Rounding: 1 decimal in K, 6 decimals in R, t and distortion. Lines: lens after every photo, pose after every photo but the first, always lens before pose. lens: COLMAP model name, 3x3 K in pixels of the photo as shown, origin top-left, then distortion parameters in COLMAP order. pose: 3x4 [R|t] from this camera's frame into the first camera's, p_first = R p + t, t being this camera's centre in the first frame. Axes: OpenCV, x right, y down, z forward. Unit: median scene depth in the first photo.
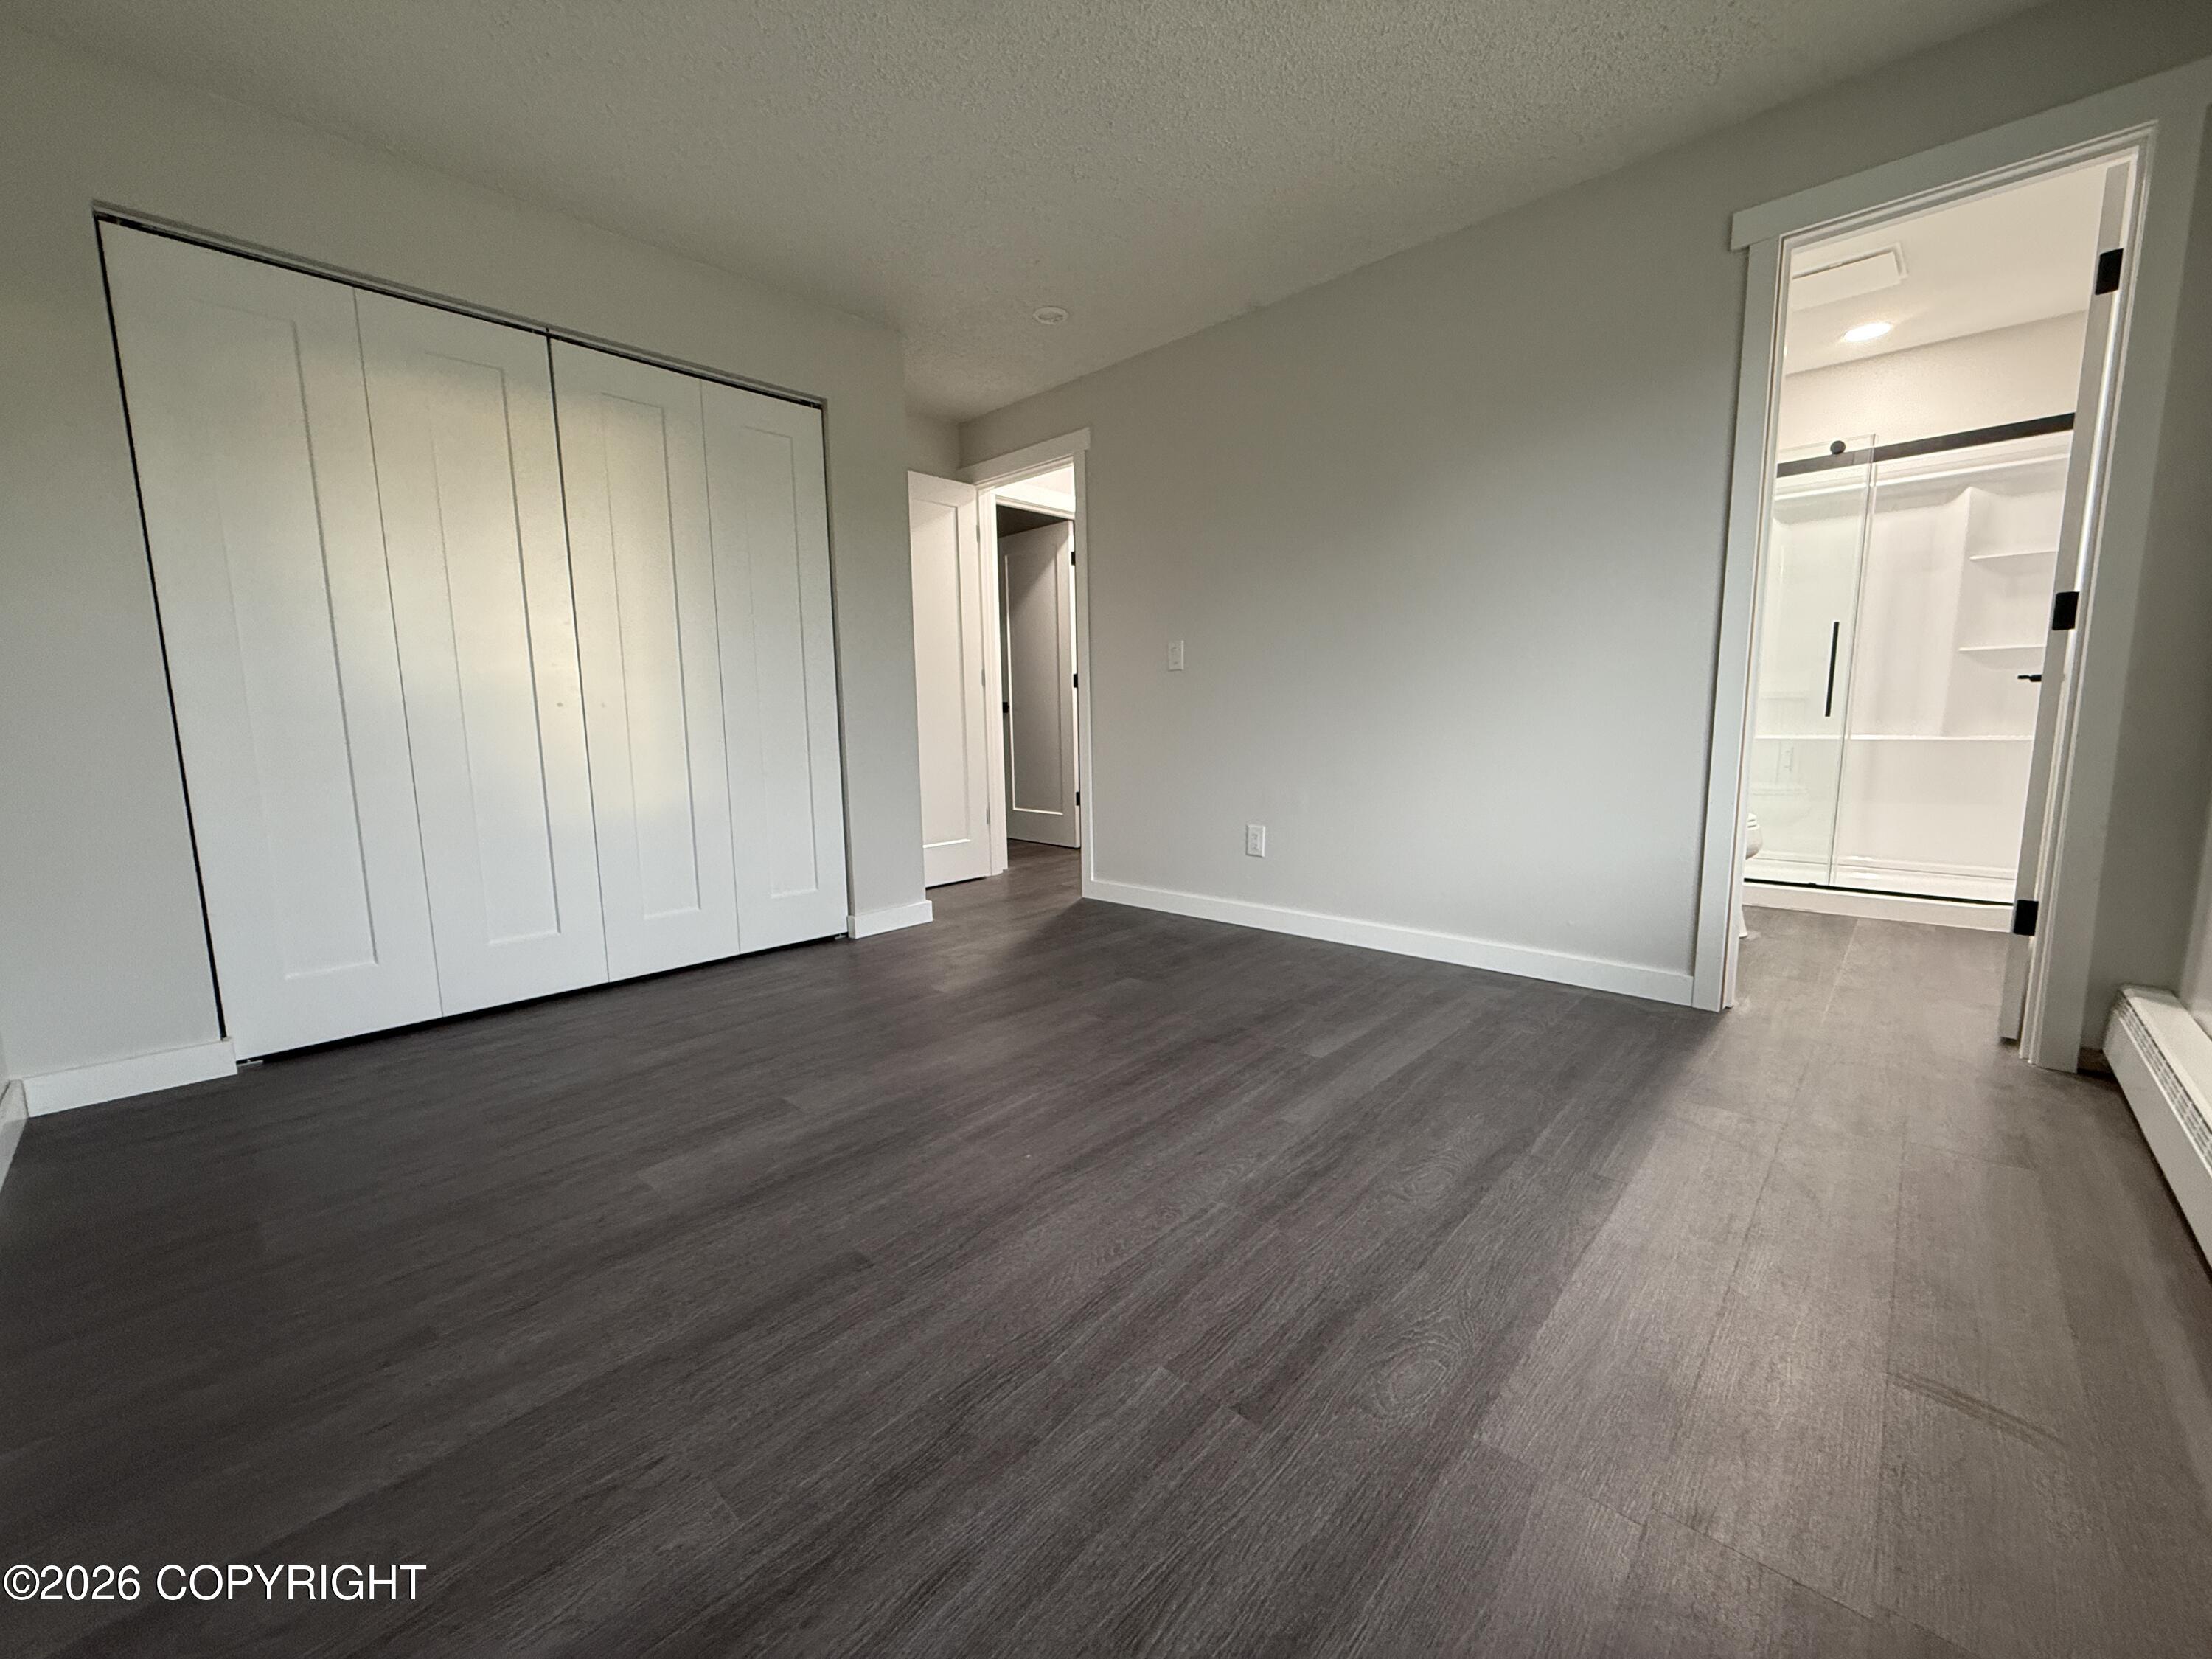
lens RADIAL K [[877.7, 0, 1097.3], [0, 877.7, 833.1], [0, 0, 1]] dist [-0.001312, 0.000232]
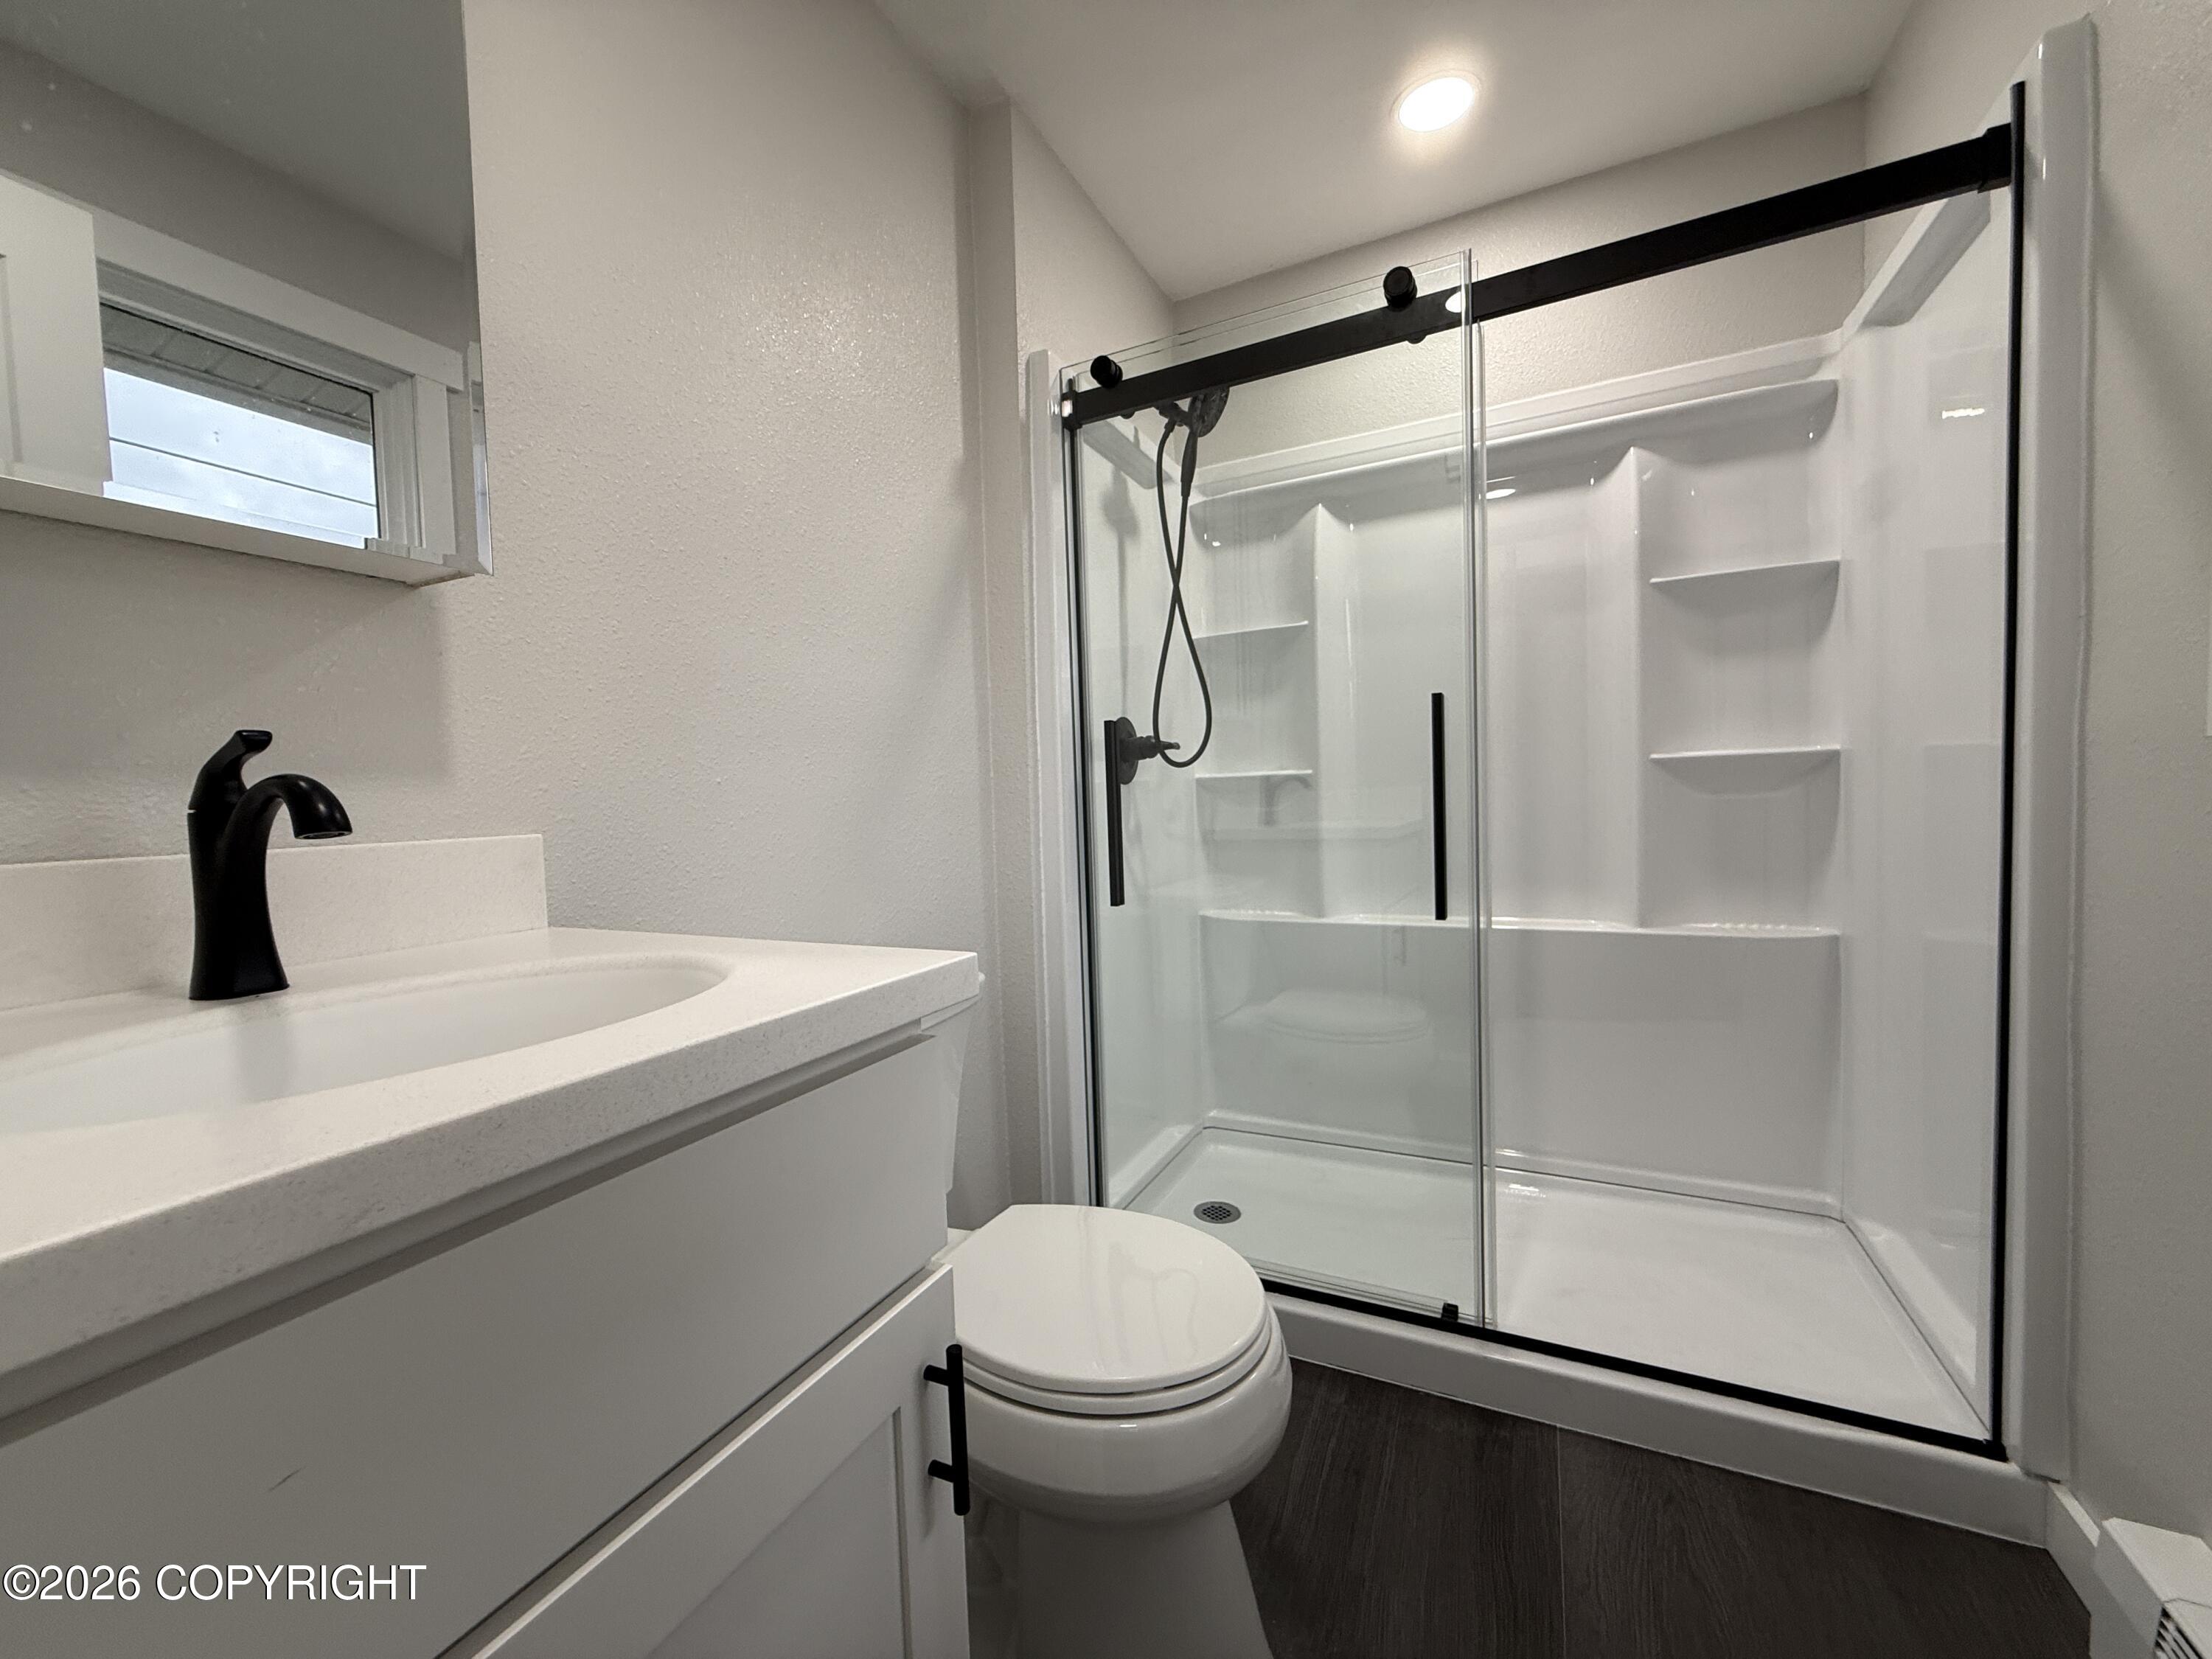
lens RADIAL K [[877.7, 0, 1097.3], [0, 877.7, 833.1], [0, 0, 1]] dist [-0.001312, 0.000232]
pose [[0.955683, -0.024491, 0.293376, 0.520825], [0.055732, 0.993565, -0.098606, -0.132221], [-0.289073, 0.110586, 0.950898, 0.606450]]
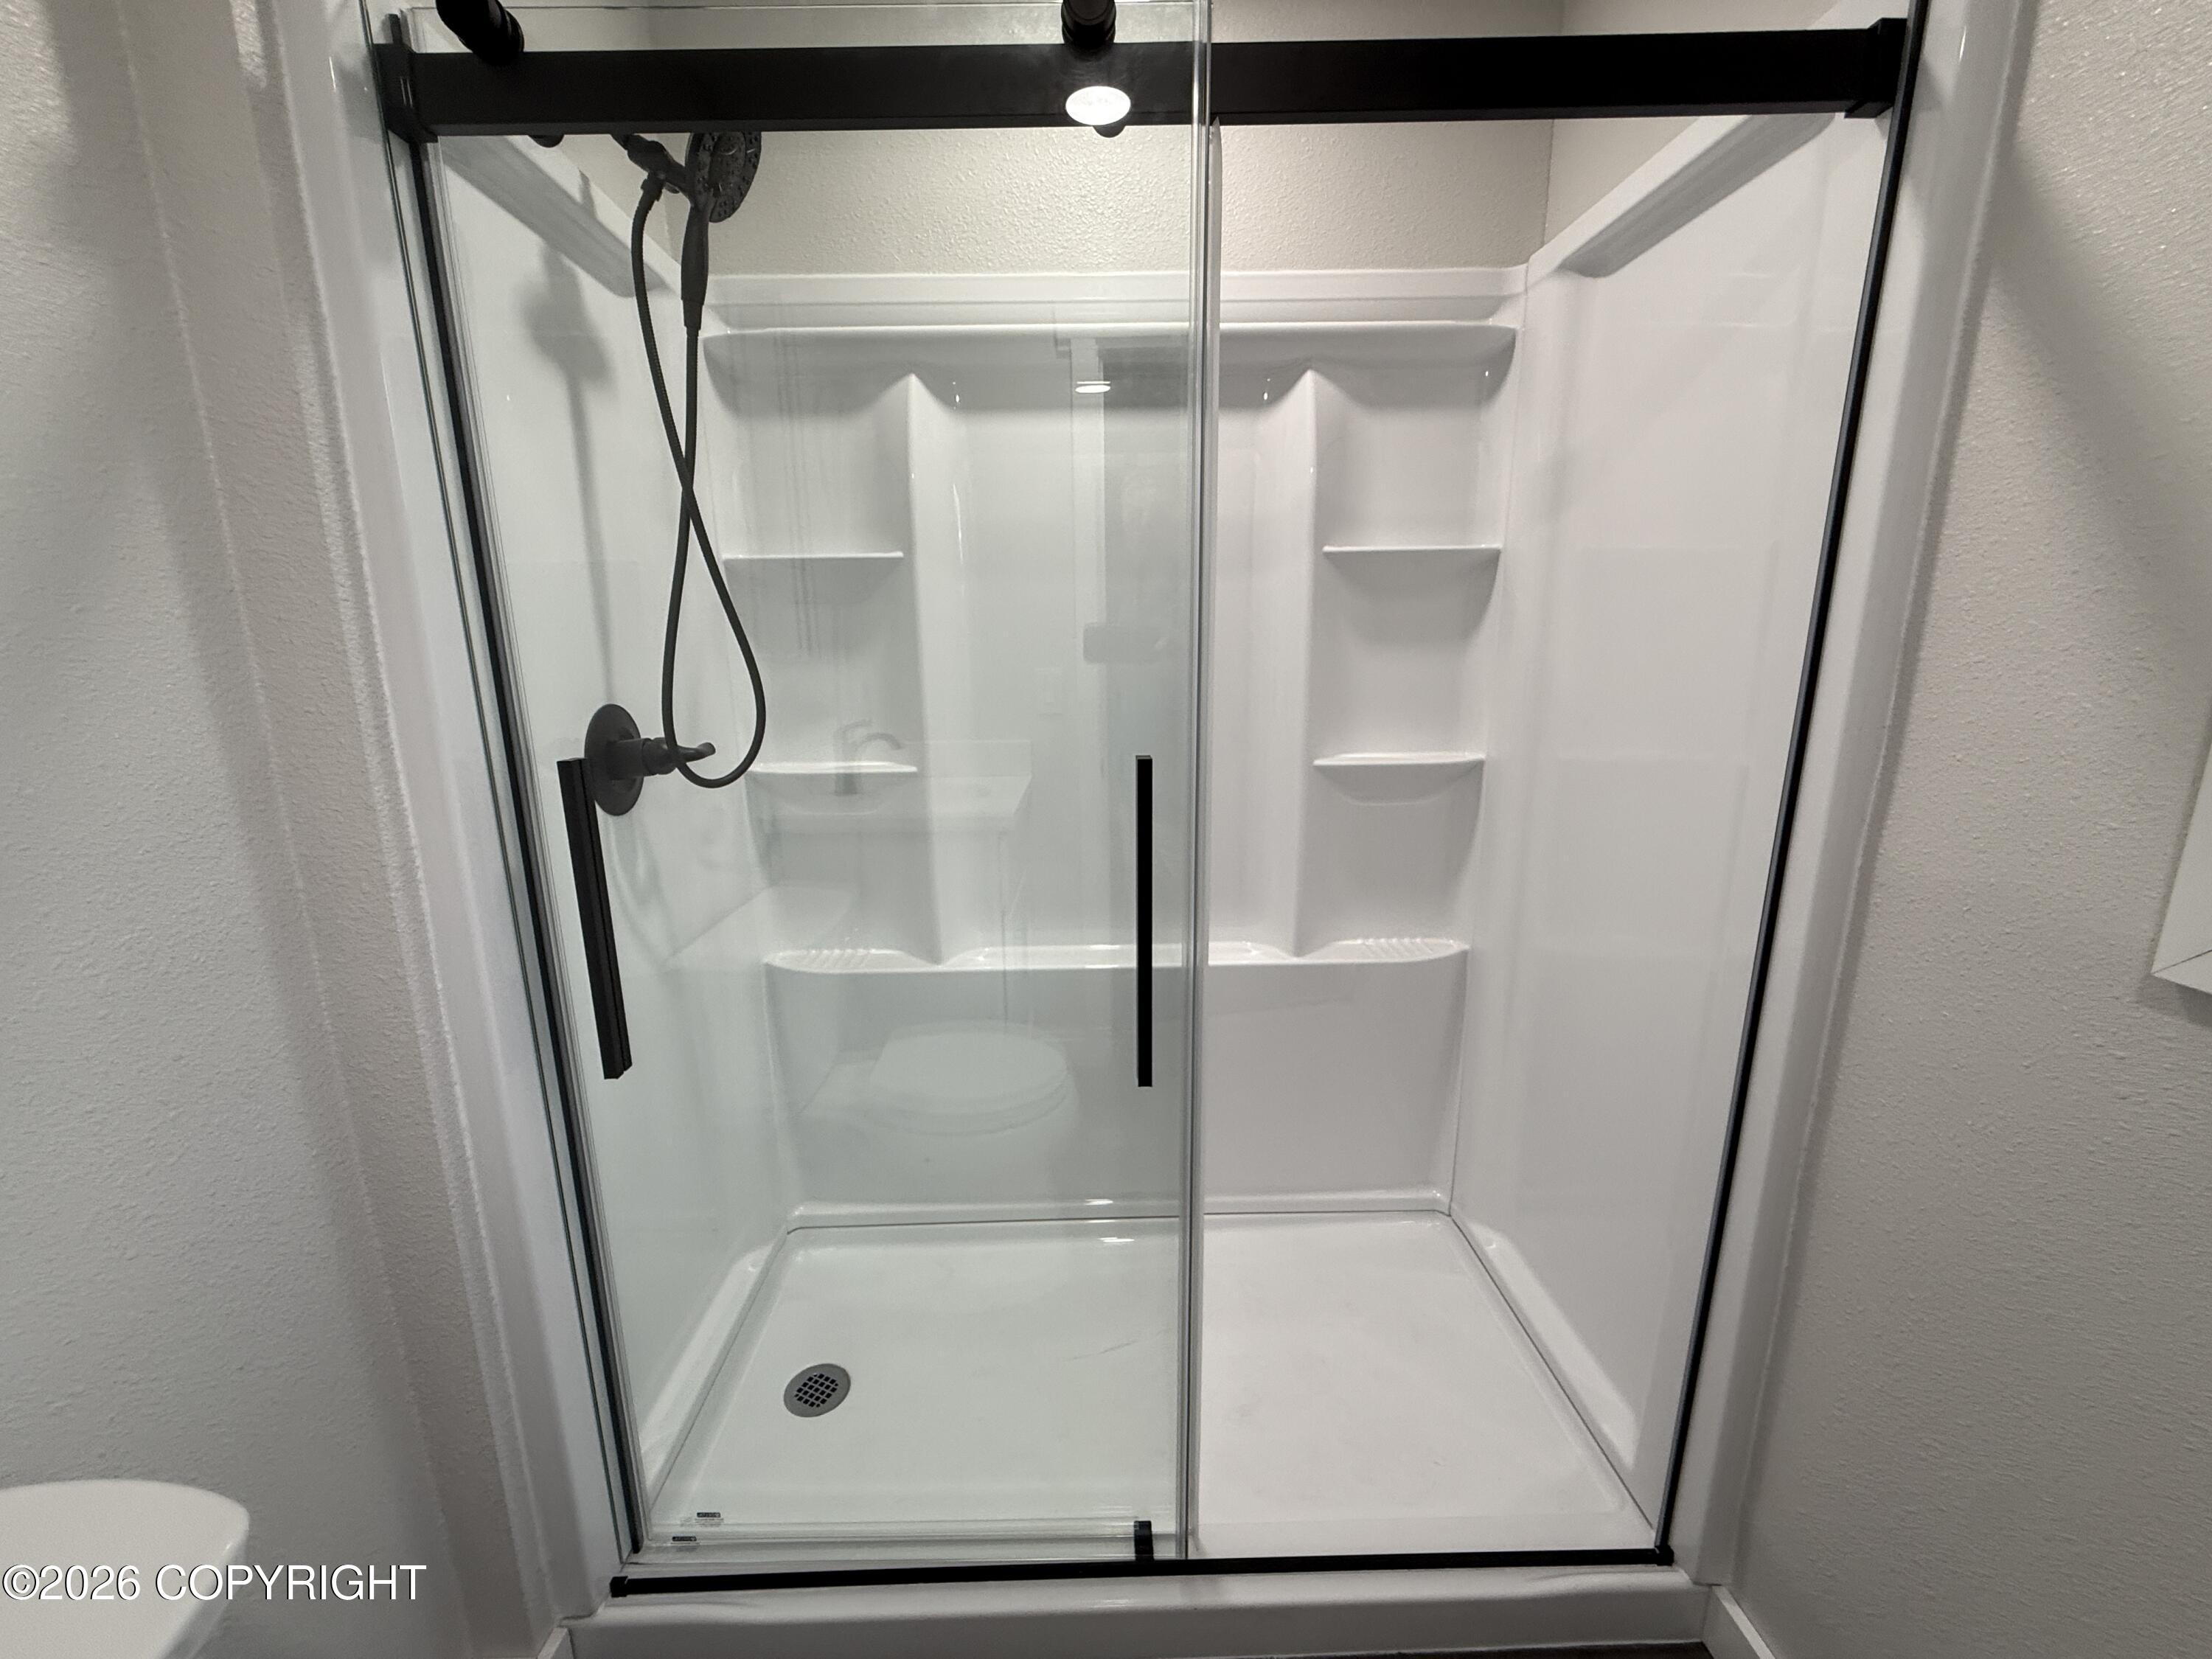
lens RADIAL K [[877.7, 0, 1097.3], [0, 877.7, 833.1], [0, 0, 1]] dist [-0.001312, 0.000232]
pose [[0.705144, -0.143349, 0.694423, 0.594739], [0.098823, 0.989661, 0.103946, -0.228120], [-0.702144, -0.004672, 0.712019, 0.755925]]
